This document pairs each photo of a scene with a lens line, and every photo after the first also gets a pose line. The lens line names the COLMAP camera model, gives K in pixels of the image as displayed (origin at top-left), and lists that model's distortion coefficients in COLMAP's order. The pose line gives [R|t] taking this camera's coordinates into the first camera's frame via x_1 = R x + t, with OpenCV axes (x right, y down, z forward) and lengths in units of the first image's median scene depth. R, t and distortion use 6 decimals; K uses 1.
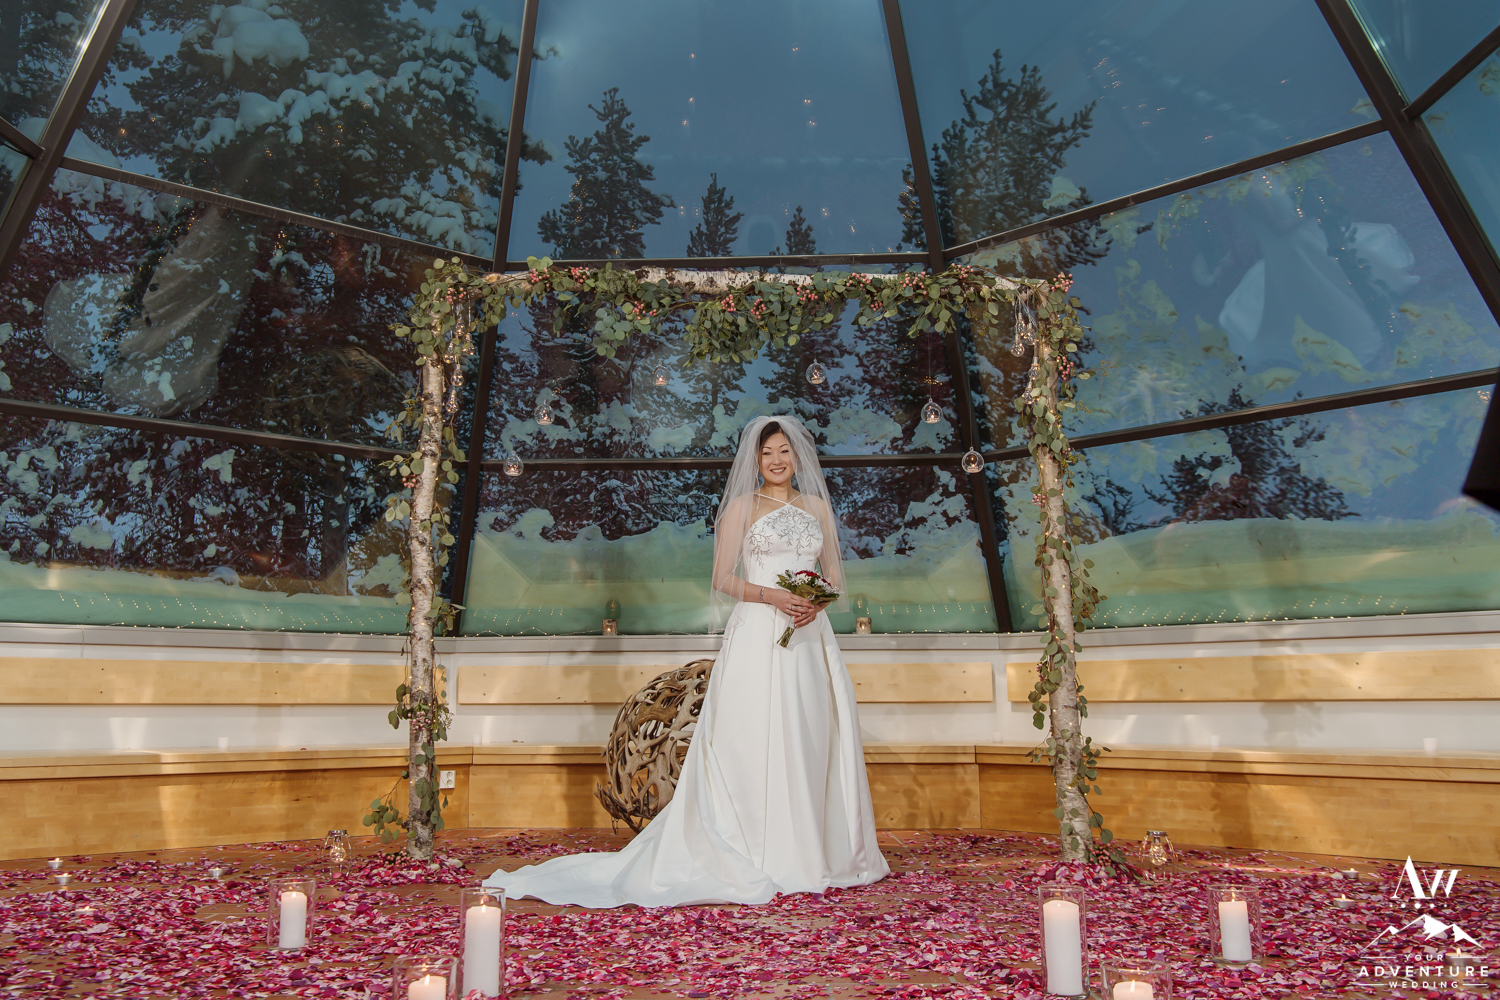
lens RADIAL K [[1314.2, 0, 673.6], [0, 1314.2, 446.2], [0, 0, 1]] dist [-0.004547, -0.004120]
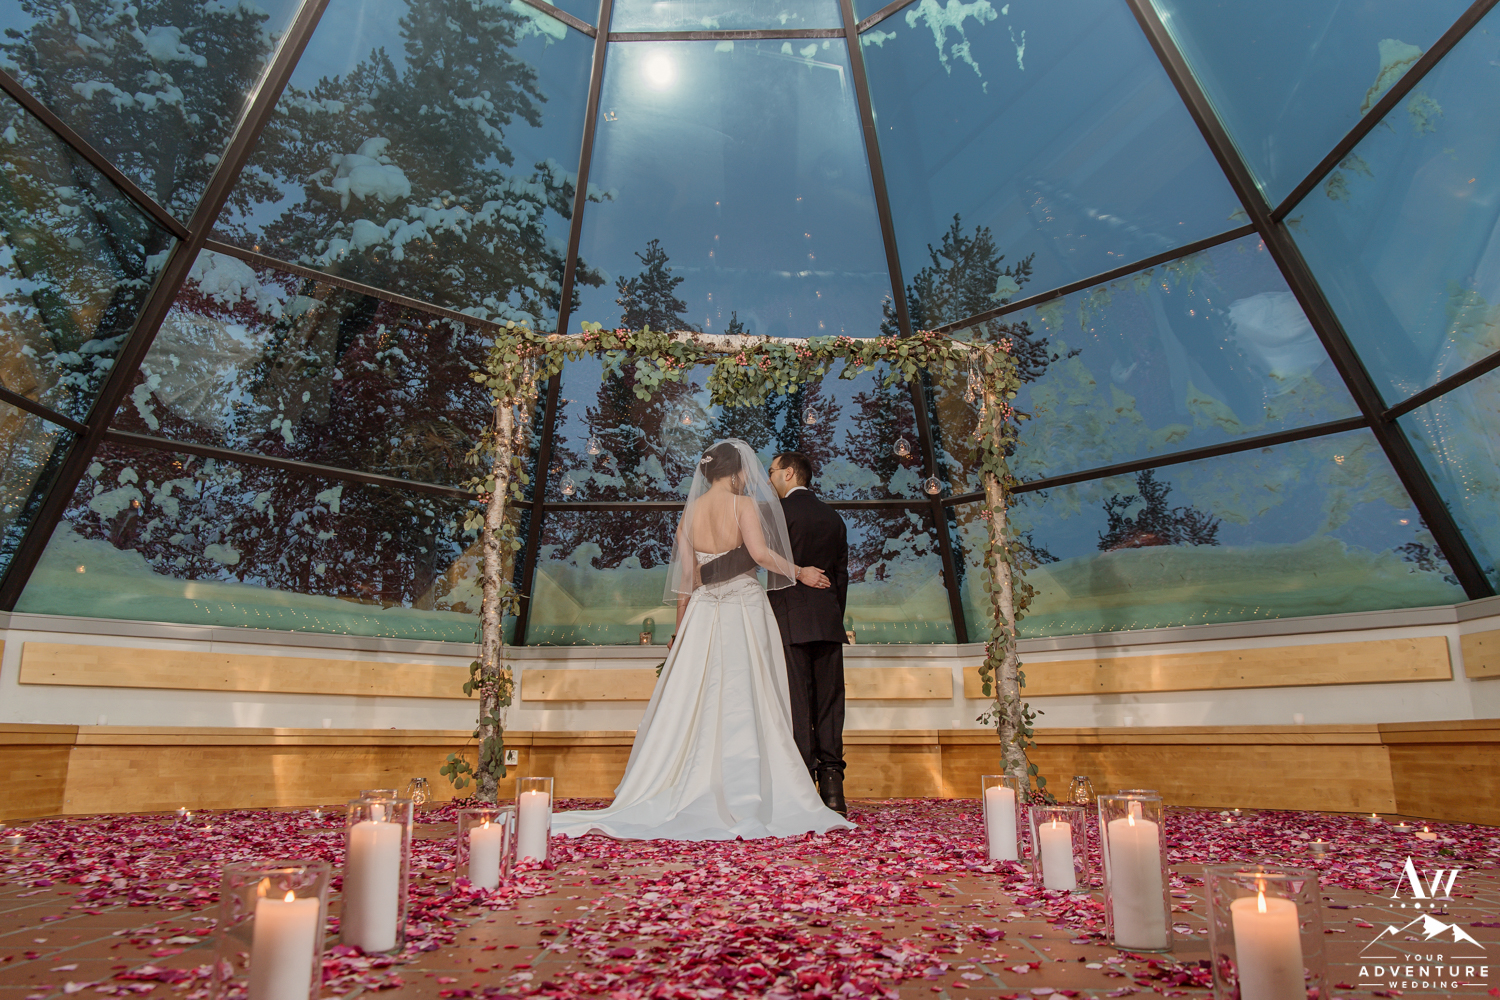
lens RADIAL K [[1052.4, 0, 734.5], [0, 1052.4, 490.4], [0, 0, 1]] dist [0.013612, -0.002695]
pose [[0.999494, 0.008458, 0.030652, 0.004009], [-0.007096, 0.998995, -0.044263, 0.046739], [-0.030996, 0.044023, 0.998550, -0.002041]]
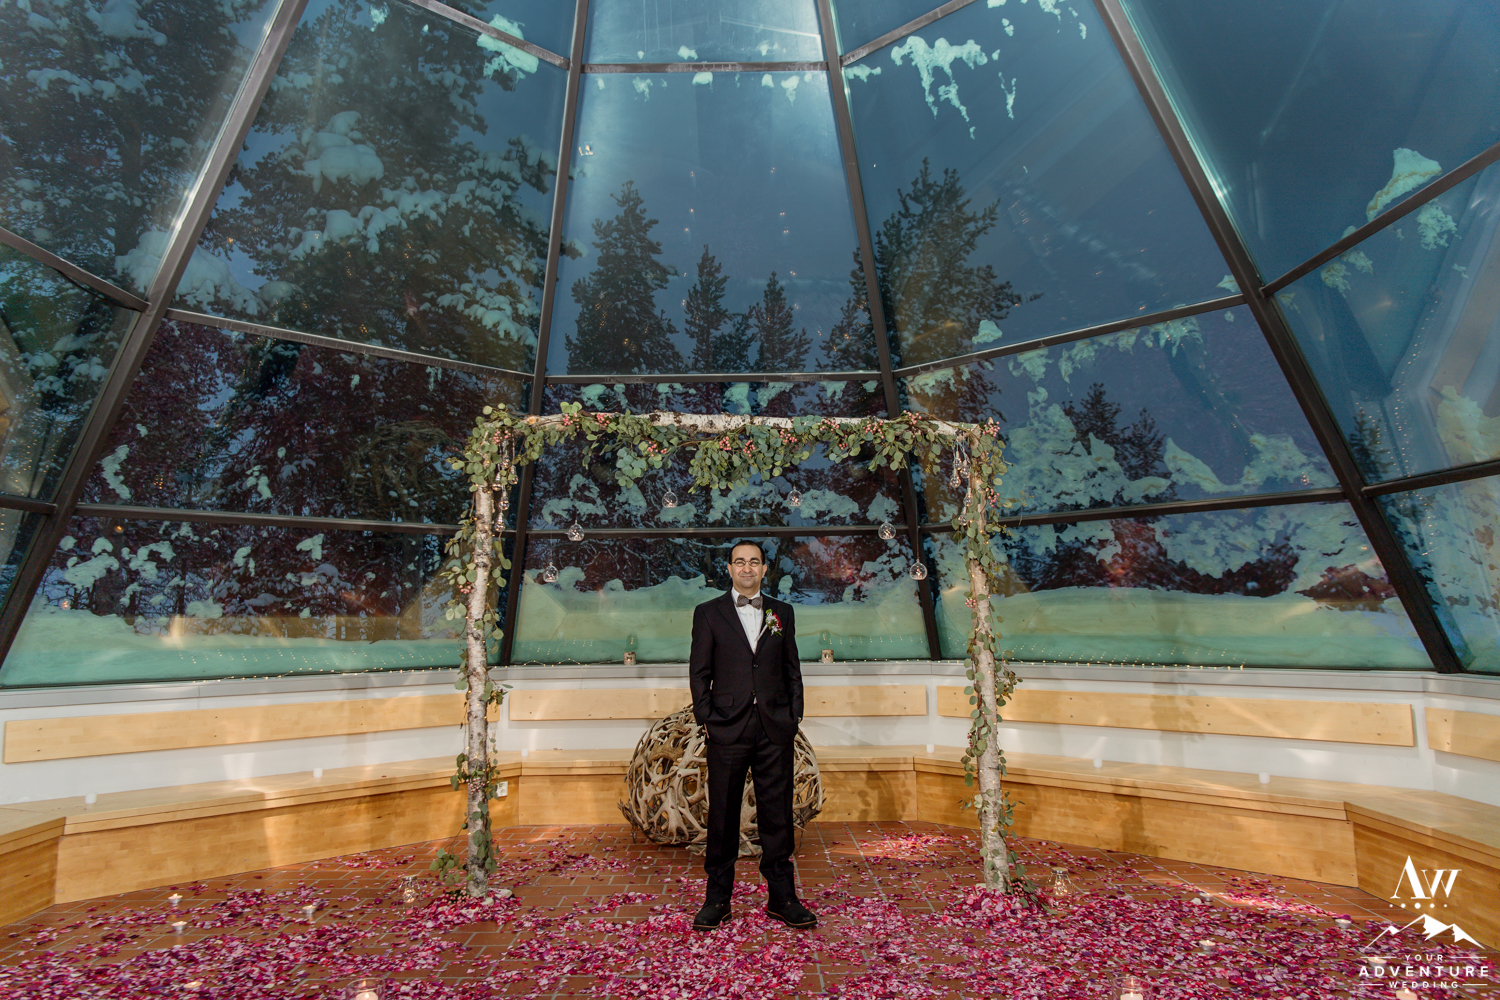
lens RADIAL K [[992.0, 0, 732.2], [0, 992.0, 494.0], [0, 0, 1]] dist [0.006808, 0.002060]
pose [[0.998451, -0.001403, 0.055612, -0.002680], [-0.001684, 0.998462, 0.055423, -0.085132], [-0.055604, -0.055431, 0.996913, 0.049719]]
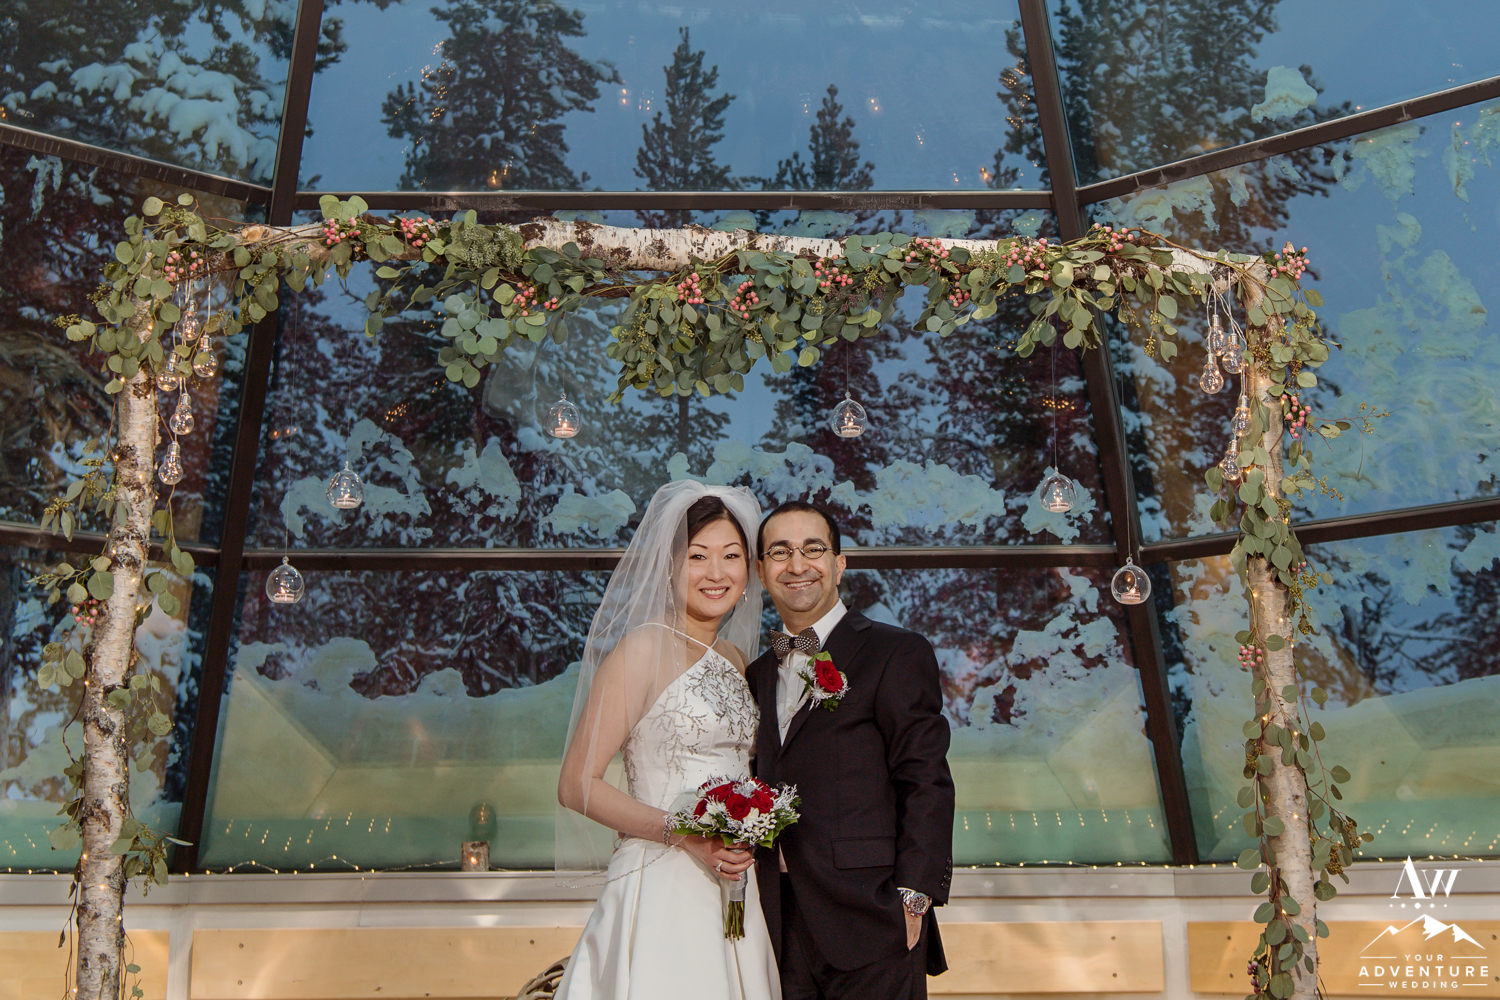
lens RADIAL K [[2233.7, 0, 777.9], [0, 2233.7, 345.0], [0, 0, 1]] dist [0.000909, 0.000000]
pose [[0.997395, 0.014493, 0.070660, 0.009612], [-0.010164, 0.998071, -0.061246, -0.021847], [-0.071411, 0.060368, 0.995618, 0.055984]]
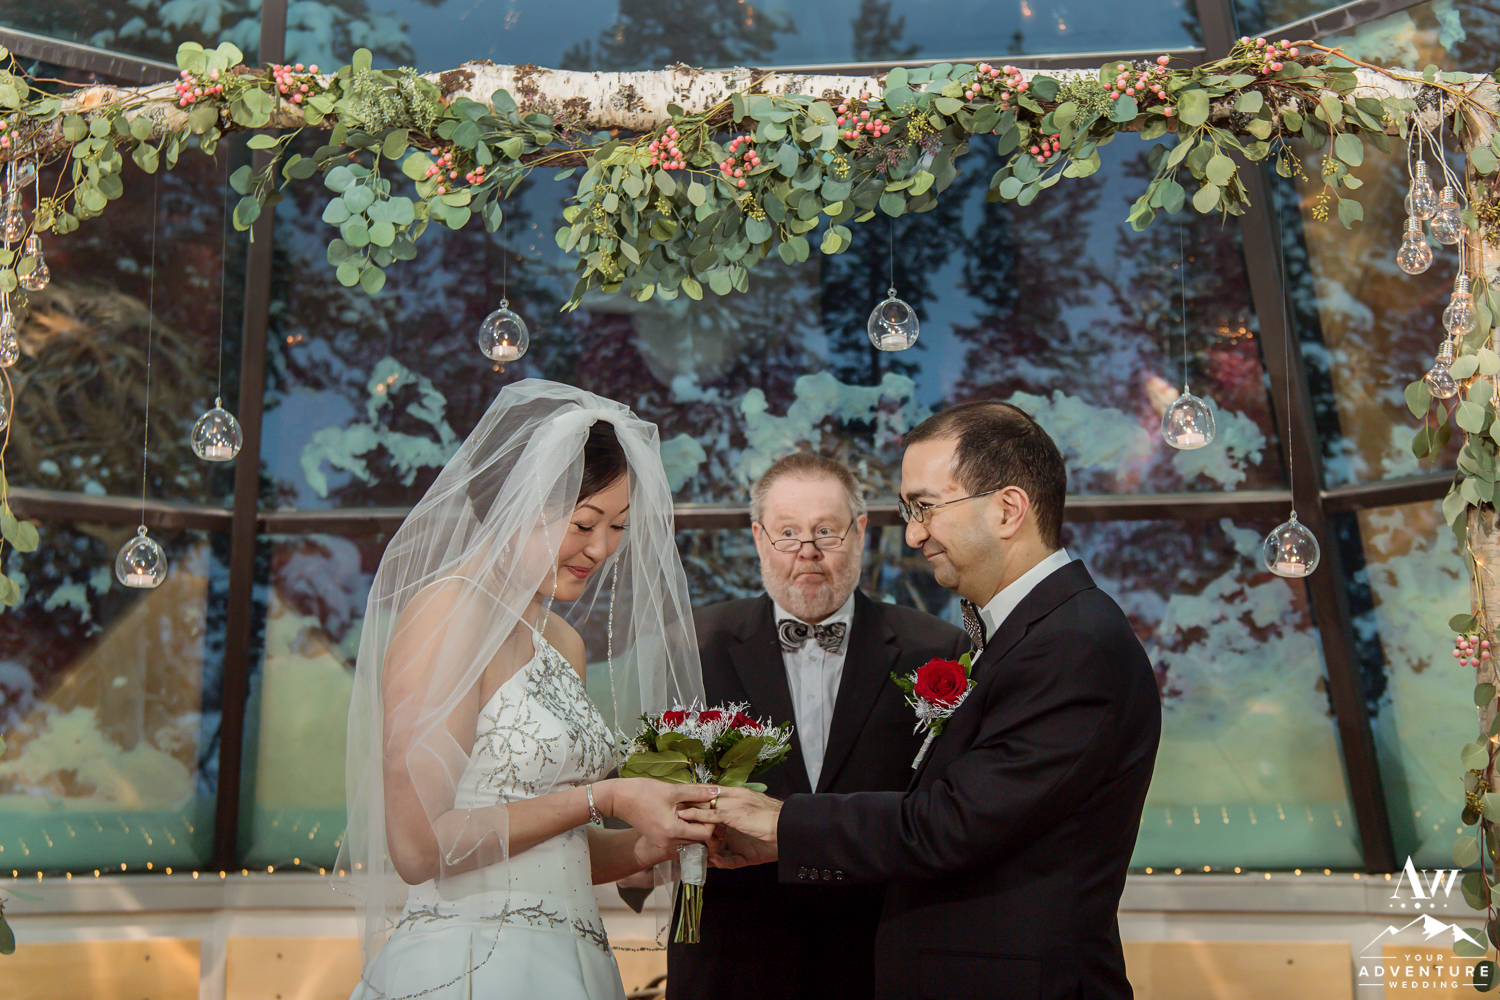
lens RADIAL K [[2086.5, 0, 708.9], [0, 2086.5, 484.8], [0, 0, 1]] dist [0.004913, 0.000000]
pose [[0.998059, -0.007252, -0.061859, 0.069590], [0.008738, 0.999679, 0.023785, -0.017233], [0.061667, -0.024280, 0.997801, 0.280912]]
